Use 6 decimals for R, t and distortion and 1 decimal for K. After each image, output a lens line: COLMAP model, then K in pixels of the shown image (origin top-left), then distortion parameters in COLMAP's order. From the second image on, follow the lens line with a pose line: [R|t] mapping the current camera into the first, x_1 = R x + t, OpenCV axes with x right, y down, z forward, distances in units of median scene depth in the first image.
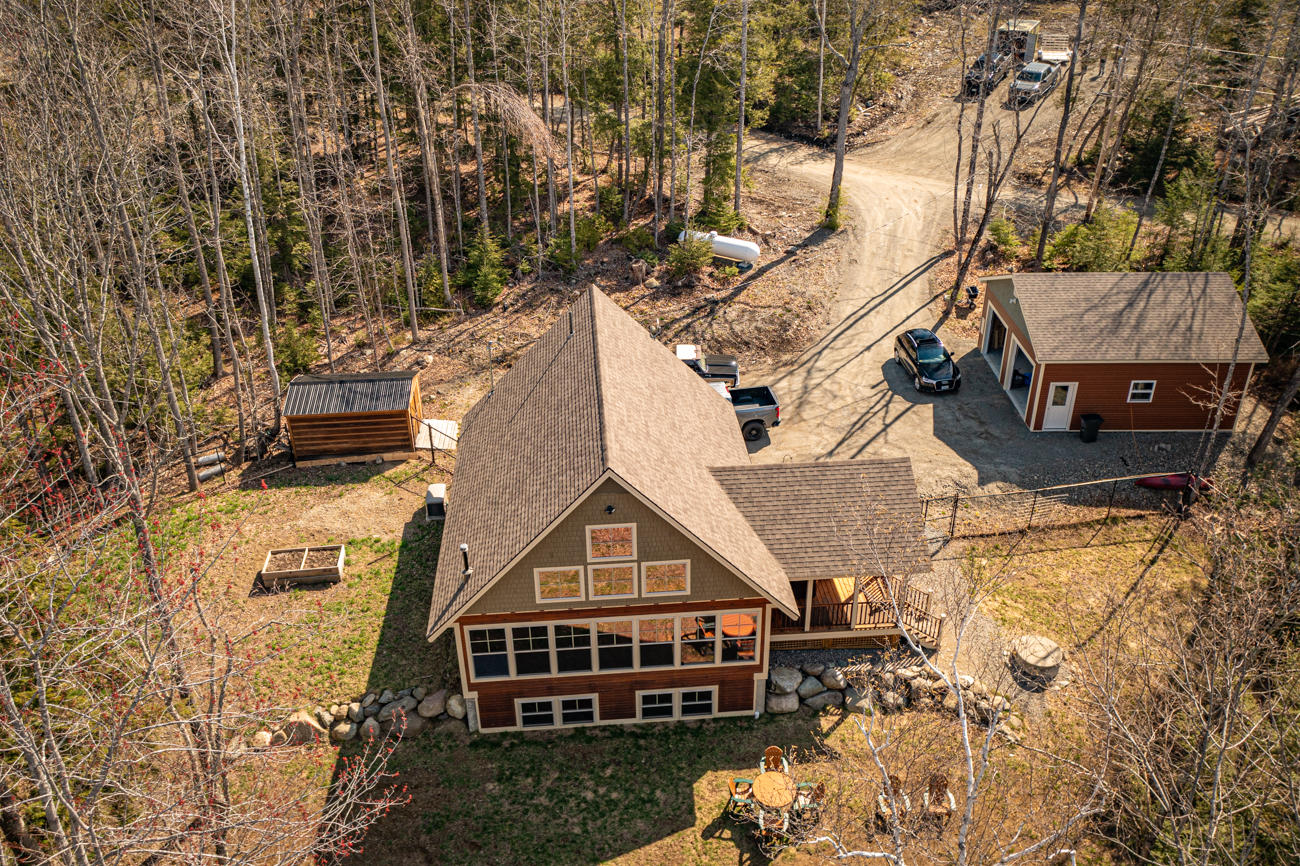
lens RADIAL K [[1046.8, 0, 652.1], [0, 1046.8, 405.9], [0, 0, 1]] dist [-0.001544, 0.000648]
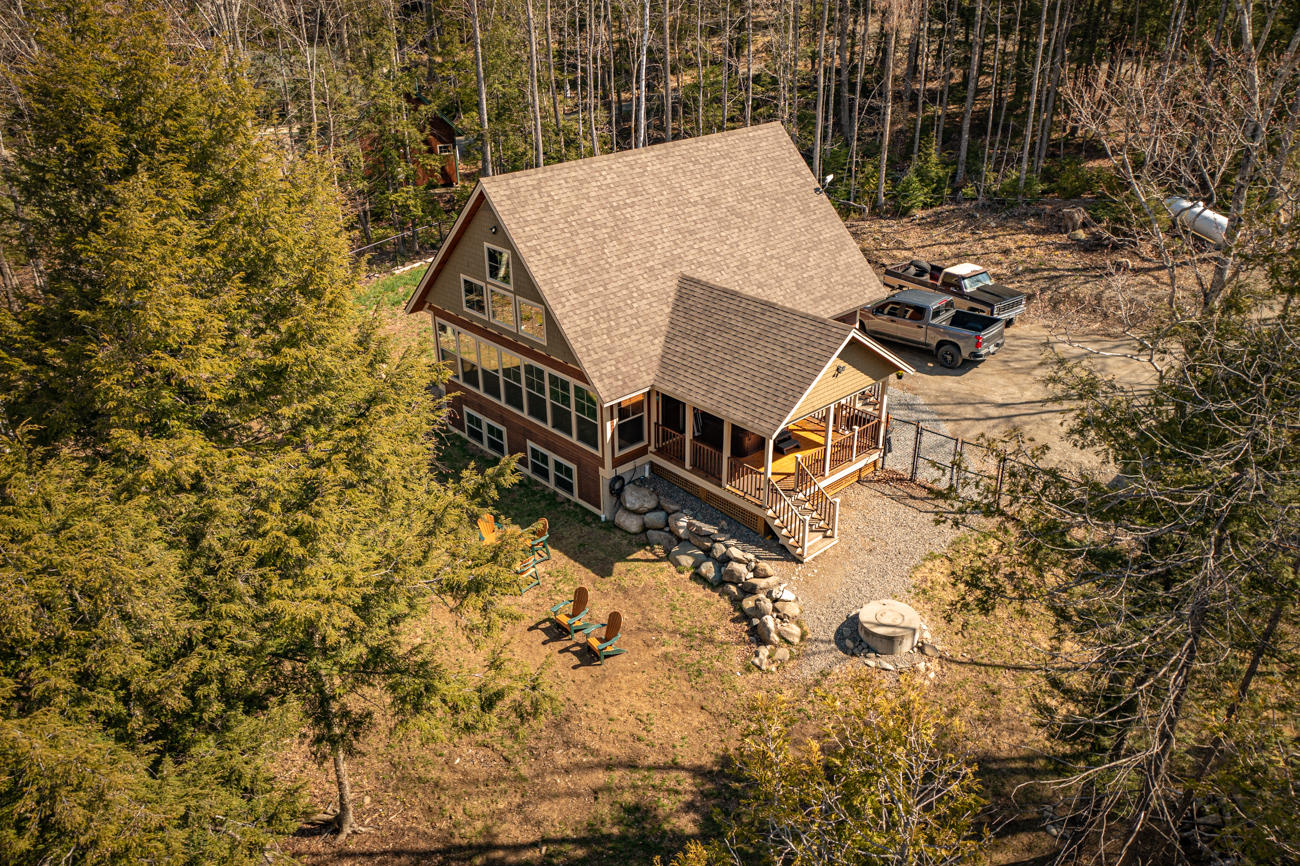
lens RADIAL K [[1046.8, 0, 652.1], [0, 1046.8, 405.9], [0, 0, 1]] dist [-0.001544, 0.000648]
pose [[0.614828, 0.333187, -0.714824, 0.581746], [-0.367024, 0.923126, 0.114597, 0.053796], [0.698055, 0.191900, 0.689851, 0.256256]]
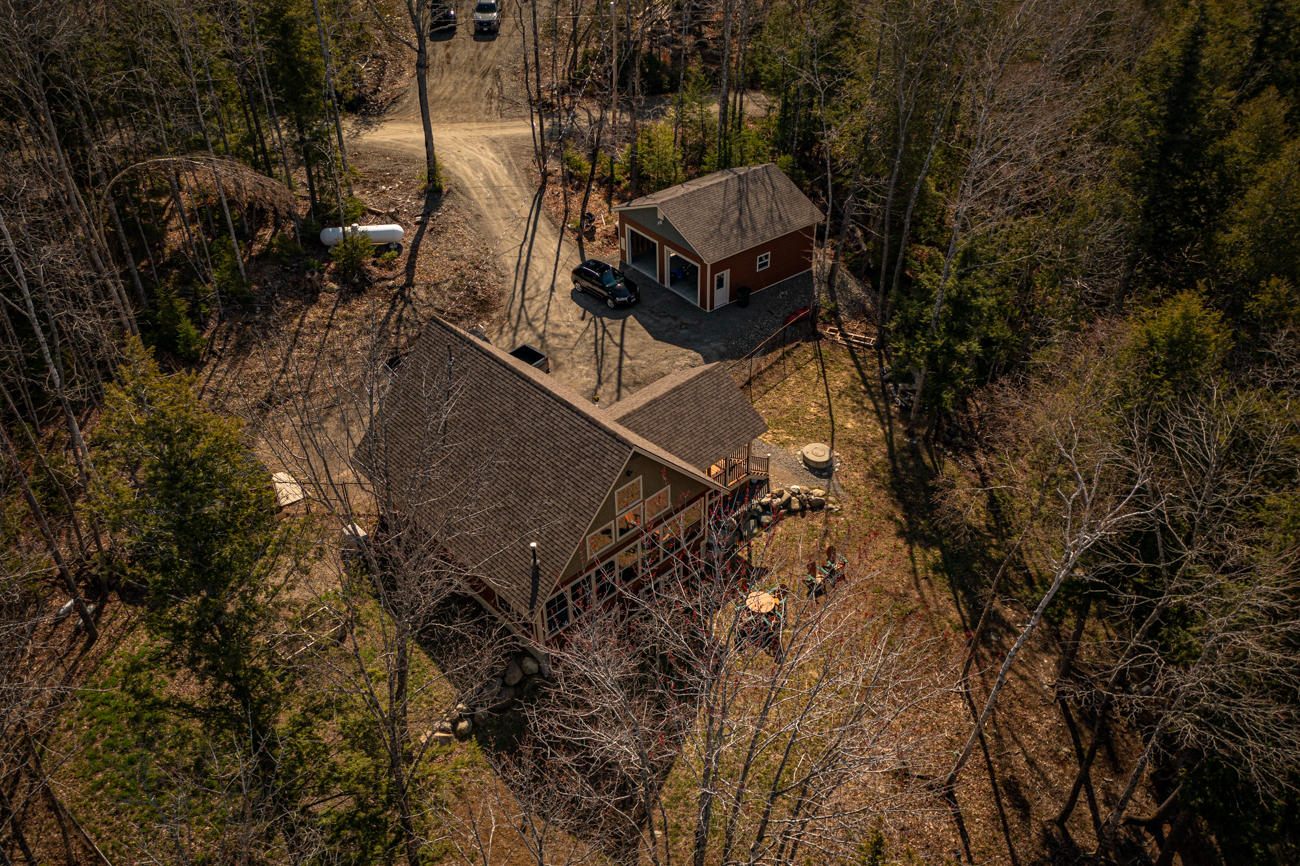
lens RADIAL K [[1046.8, 0, 652.1], [0, 1046.8, 405.9], [0, 0, 1]] dist [-0.001544, 0.000648]
pose [[0.779229, -0.362441, 0.511311, -0.444958], [0.298881, 0.931980, 0.205141, -0.166011], [-0.550883, -0.007031, 0.834553, -0.108439]]
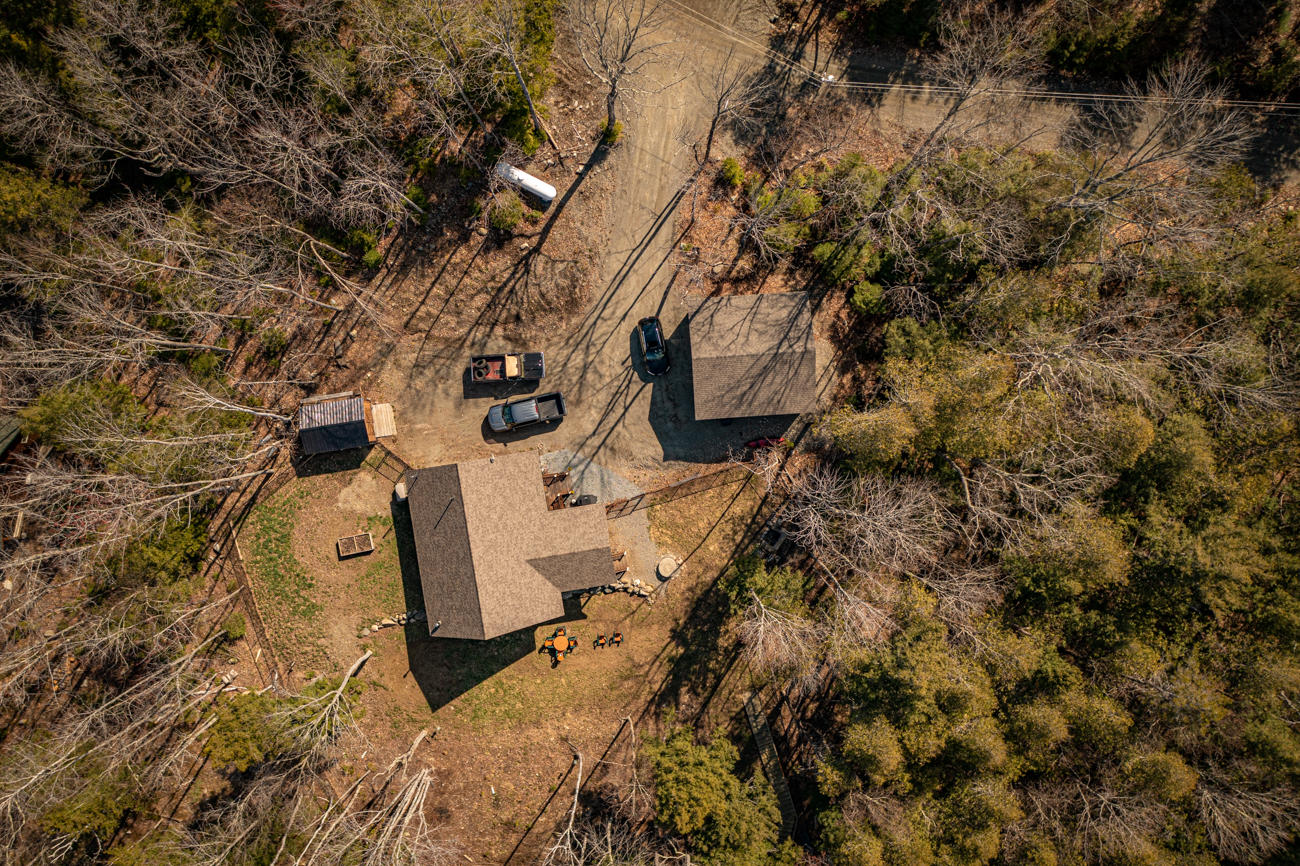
lens RADIAL K [[1046.8, 0, 652.1], [0, 1046.8, 405.9], [0, 0, 1]] dist [-0.001544, 0.000648]
pose [[0.996929, -0.078317, 0.000103, 0.278423], [0.036722, 0.468617, 0.882638, -1.656766], [-0.069174, -0.879923, 0.470054, 0.130915]]
